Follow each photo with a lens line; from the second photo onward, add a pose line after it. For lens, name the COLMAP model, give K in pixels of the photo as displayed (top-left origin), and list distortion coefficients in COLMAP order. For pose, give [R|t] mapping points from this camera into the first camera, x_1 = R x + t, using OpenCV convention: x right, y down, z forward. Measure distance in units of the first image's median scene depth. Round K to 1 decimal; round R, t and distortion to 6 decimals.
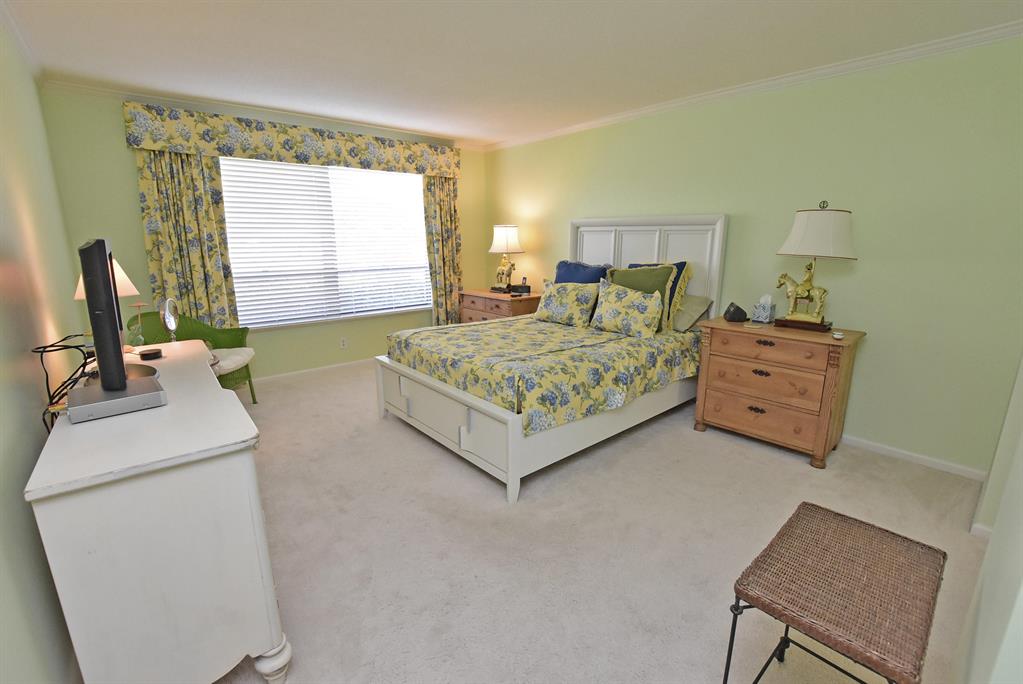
lens RADIAL K [[450.2, 0, 513.0], [0, 450.2, 342.9], [0, 0, 1]] dist [-0.026707, 0.000790]
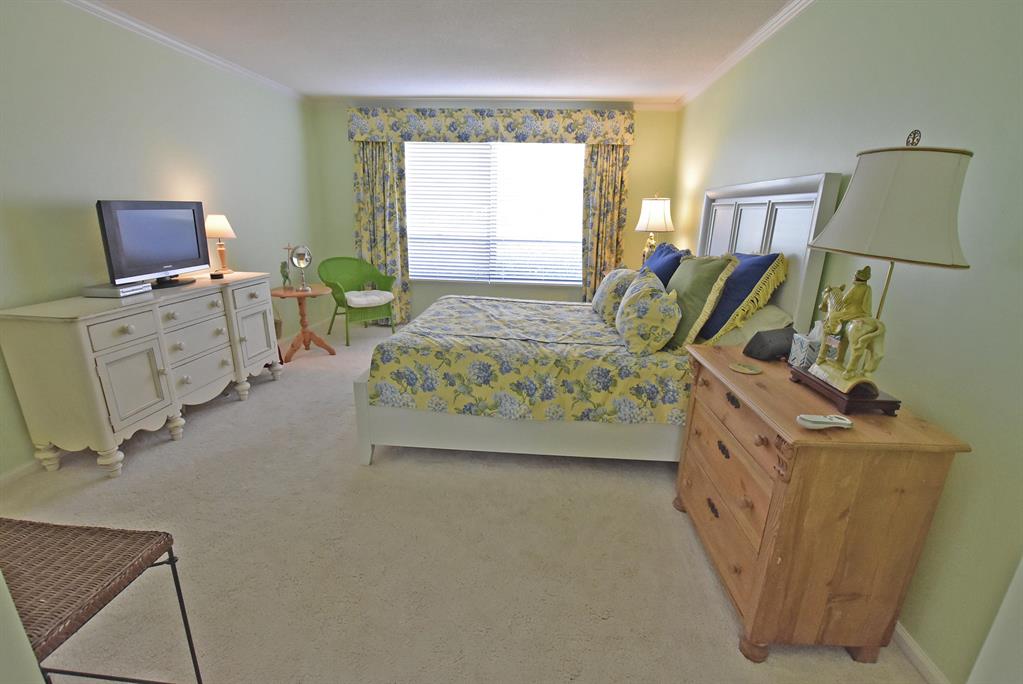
lens RADIAL K [[450.2, 0, 513.3], [0, 450.2, 342.3], [0, 0, 1]] dist [-0.026707, 0.000790]
pose [[0.705630, 0.214443, -0.675352, 0.523520], [-0.184512, 0.975833, 0.117070, -0.061057], [0.684135, 0.042003, 0.728145, 0.280941]]
